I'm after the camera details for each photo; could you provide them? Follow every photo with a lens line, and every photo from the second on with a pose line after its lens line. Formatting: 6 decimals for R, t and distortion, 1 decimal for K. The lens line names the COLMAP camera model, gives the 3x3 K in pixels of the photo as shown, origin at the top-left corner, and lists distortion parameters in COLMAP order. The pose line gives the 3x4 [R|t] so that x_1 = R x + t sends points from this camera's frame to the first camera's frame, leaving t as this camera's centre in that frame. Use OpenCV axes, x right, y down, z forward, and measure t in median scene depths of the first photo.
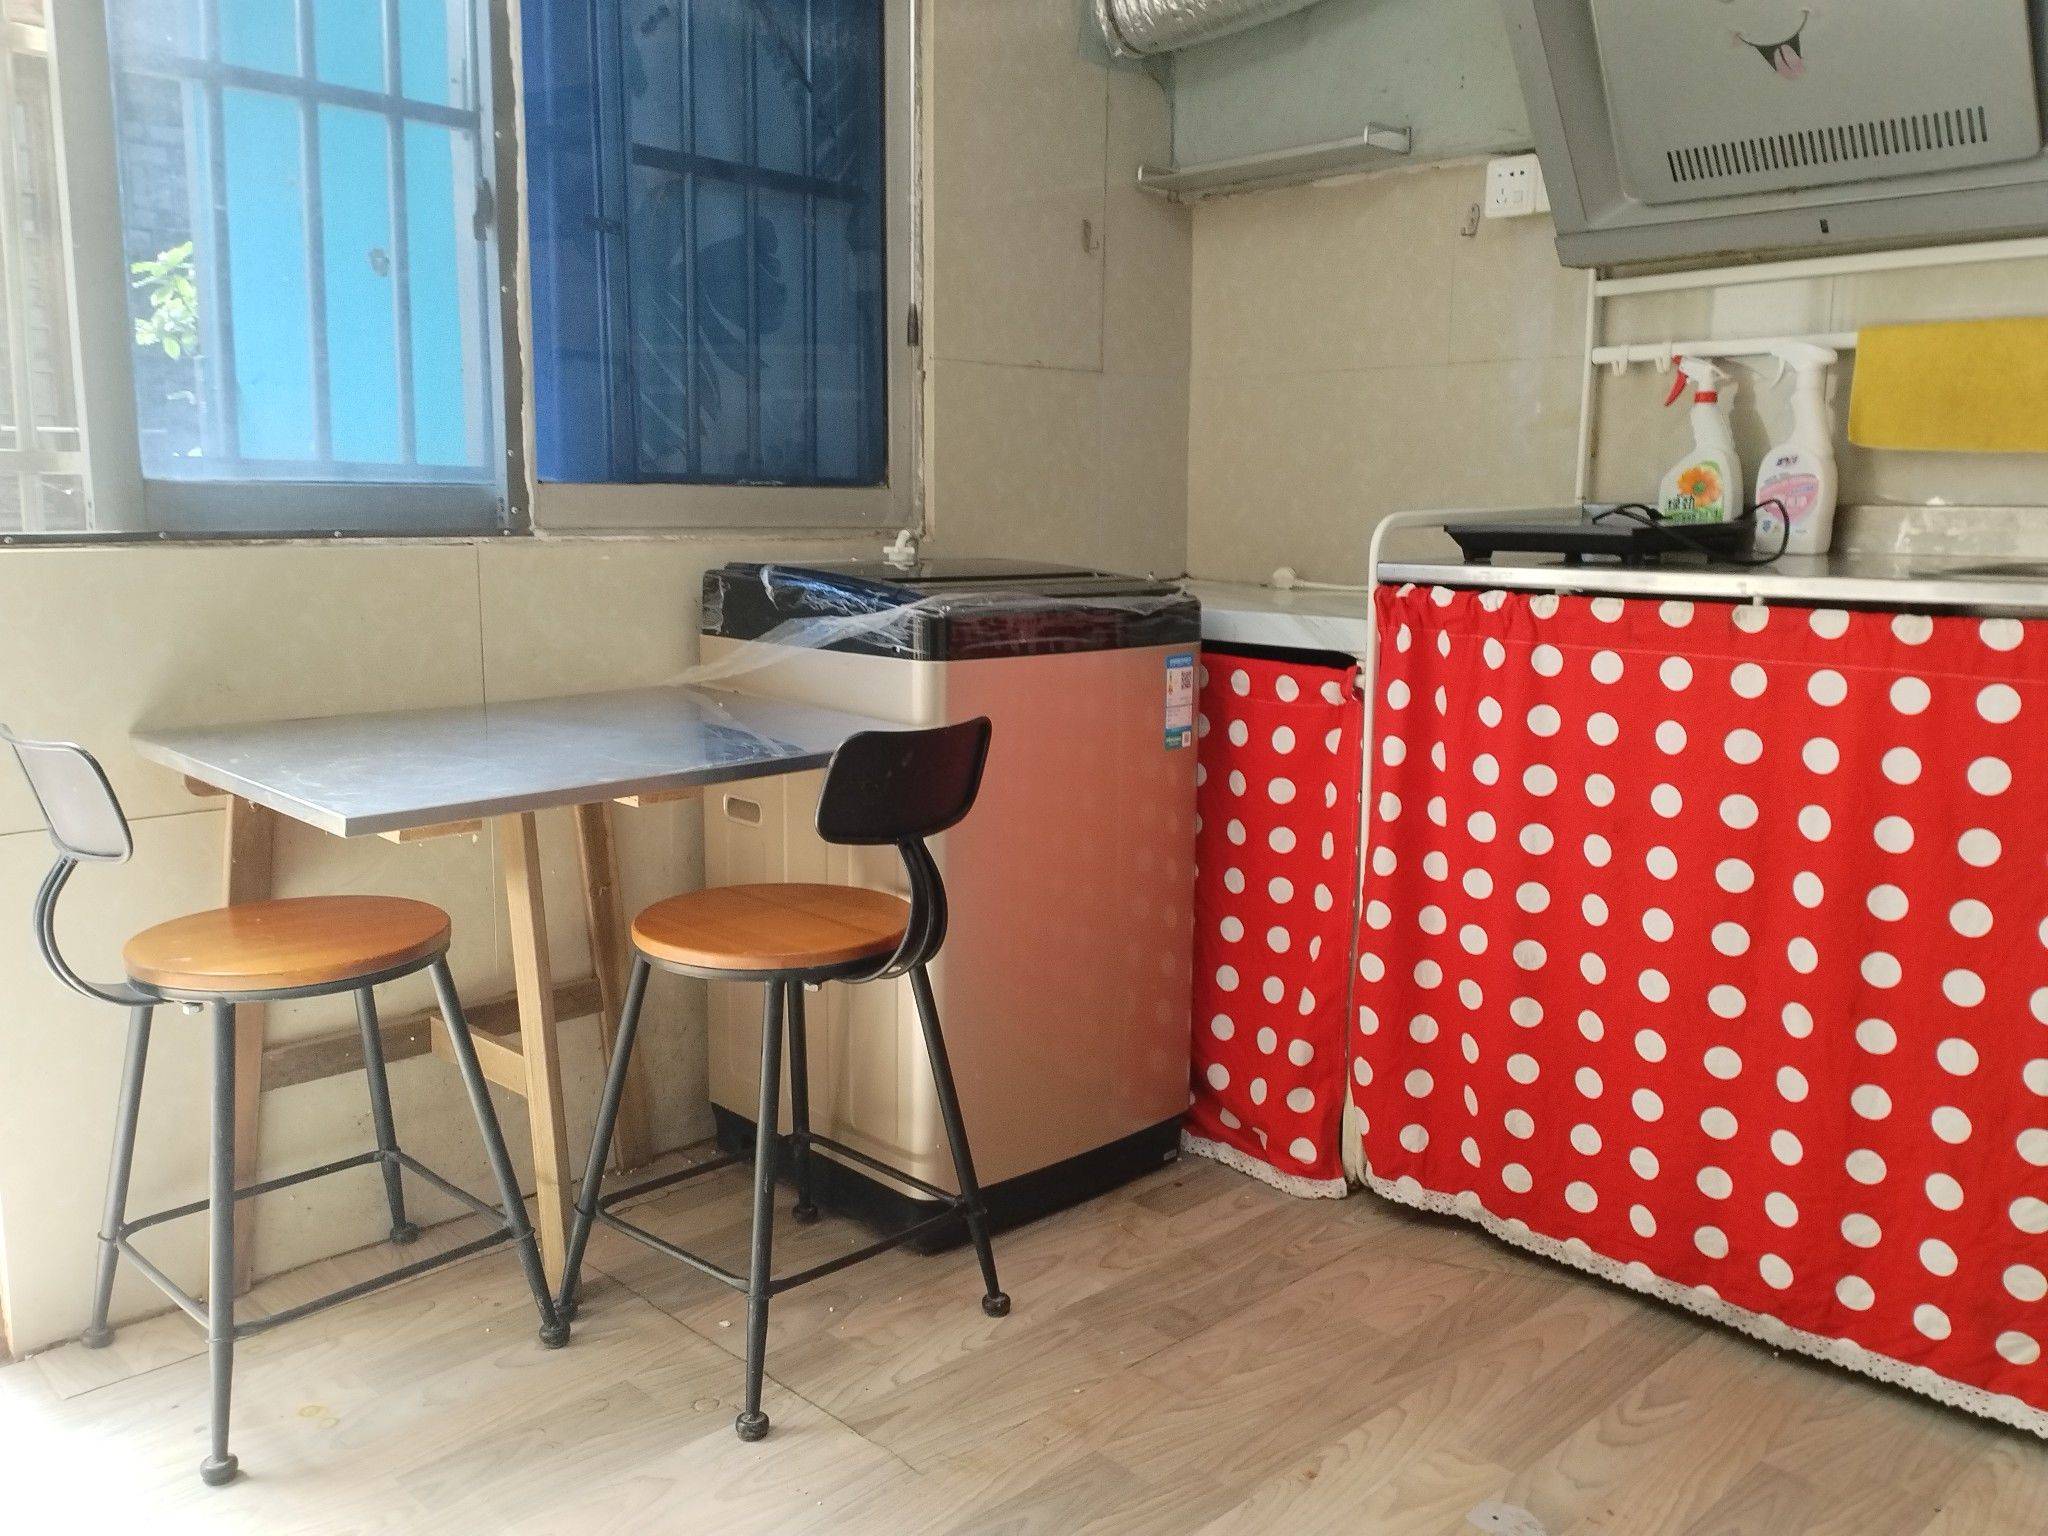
lens RADIAL K [[1696.4, 0, 1012.7], [0, 1696.4, 776.4], [0, 0, 1]] dist [0.095212, -0.092421]
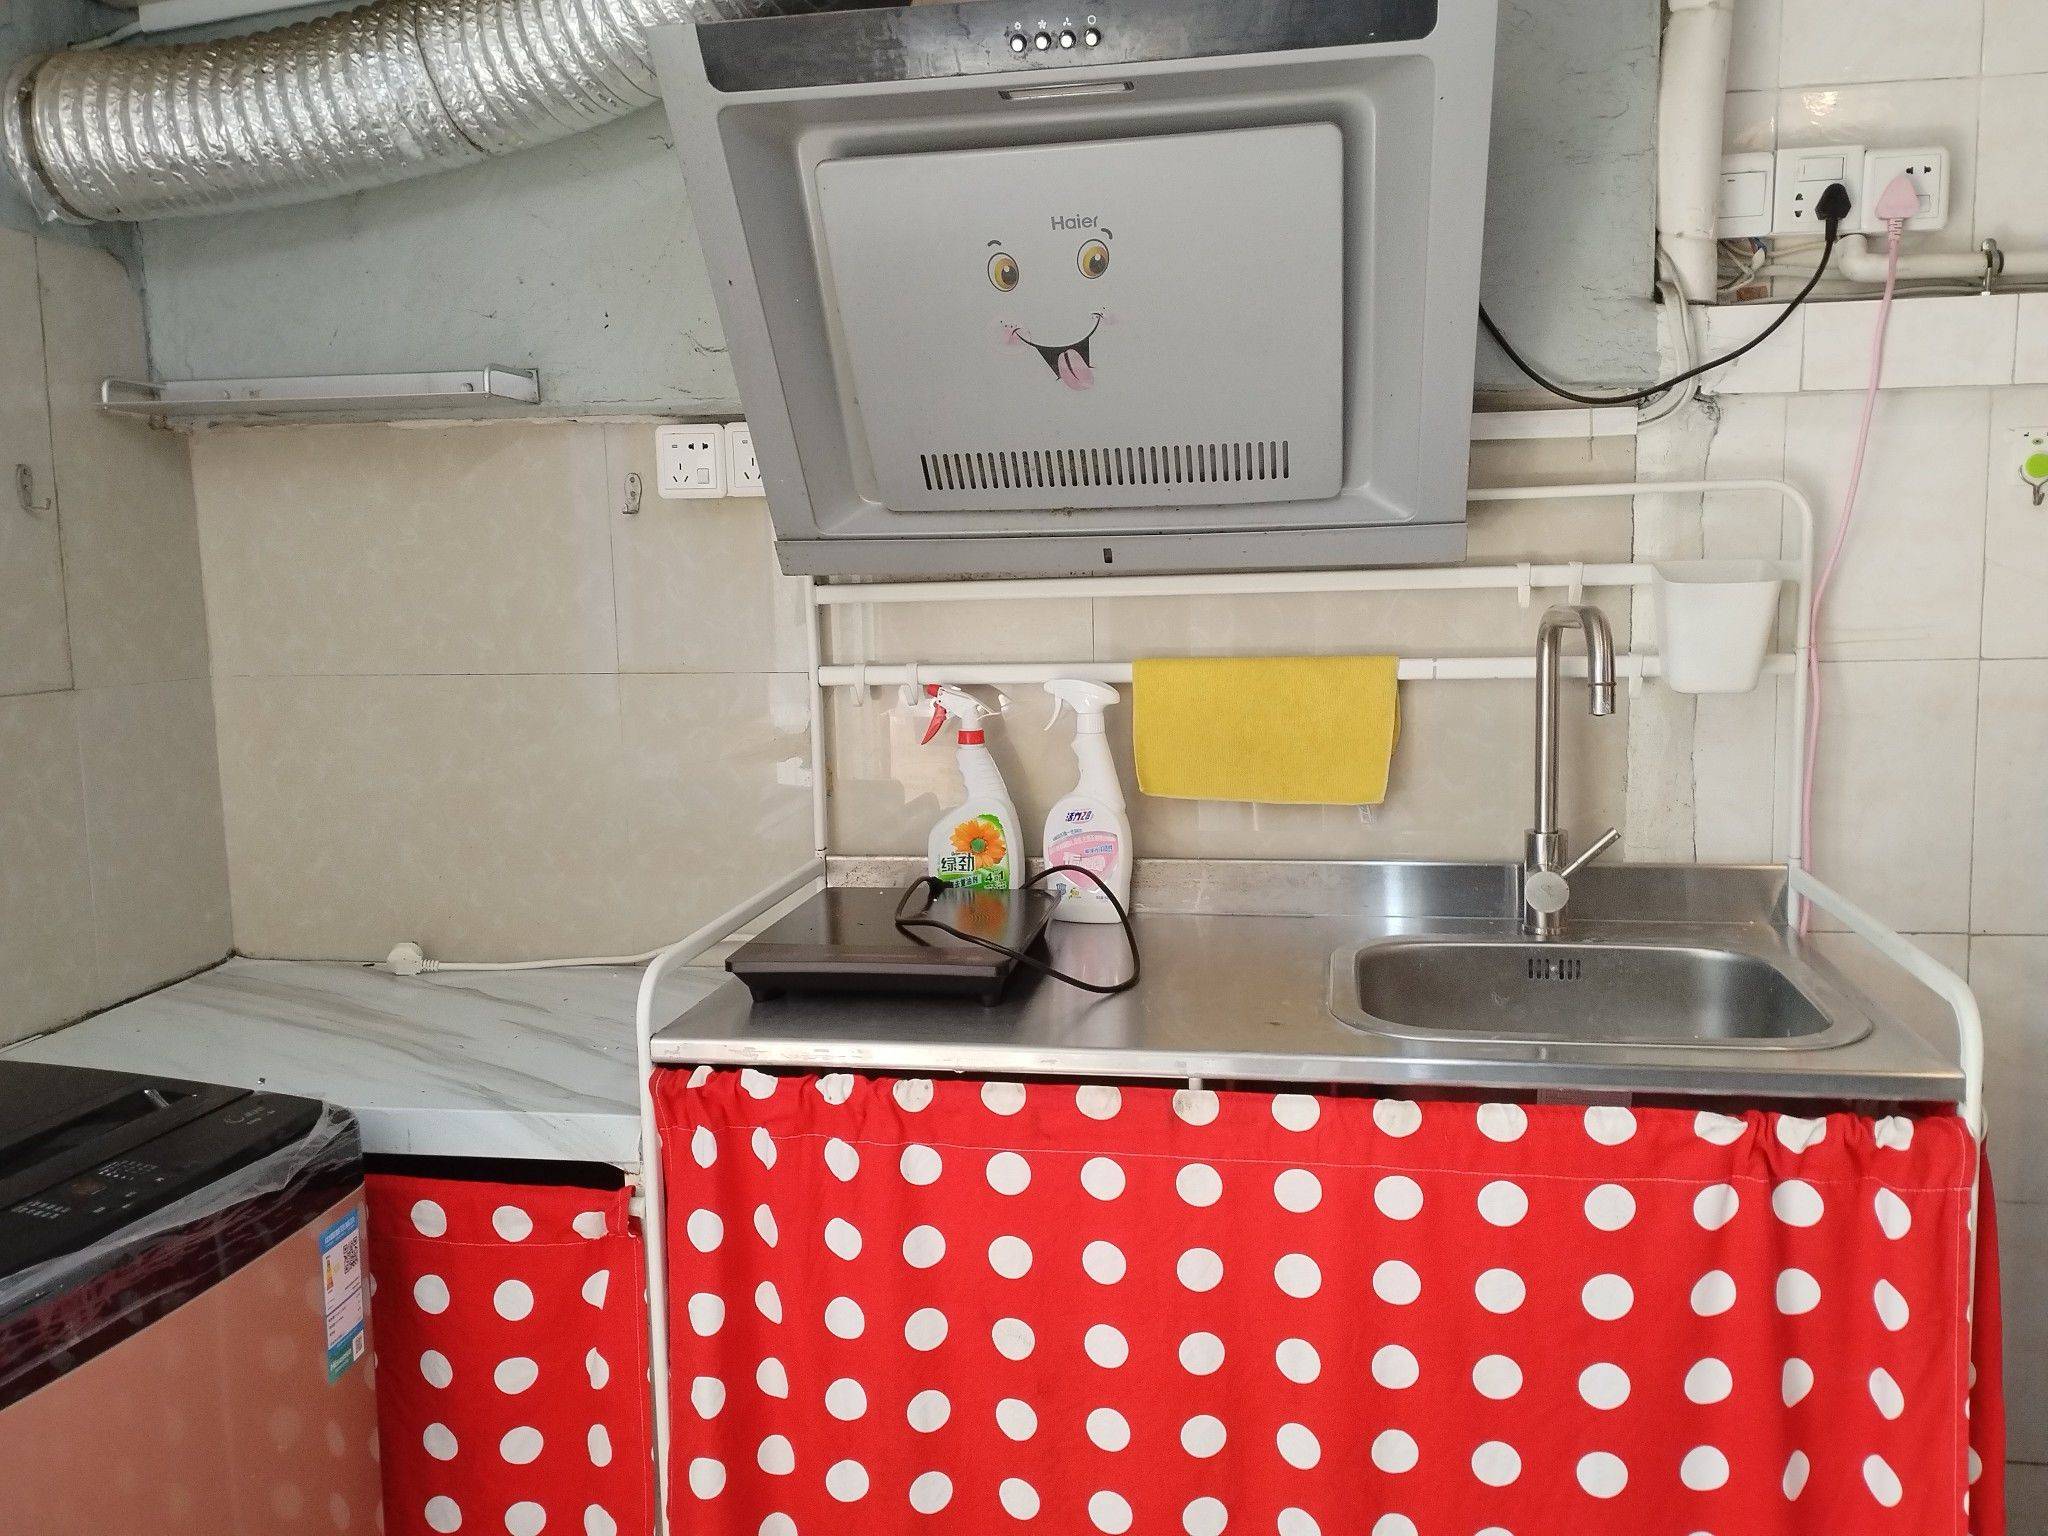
lens RADIAL K [[1696.4, 0, 1029.1], [0, 1696.4, 777.3], [0, 0, 1]] dist [0.095212, -0.092421]
pose [[0.812331, -0.093906, 0.575586, -0.042779], [0.123629, 0.992249, -0.012594, -0.191649], [-0.569942, 0.081390, 0.817644, 0.334011]]
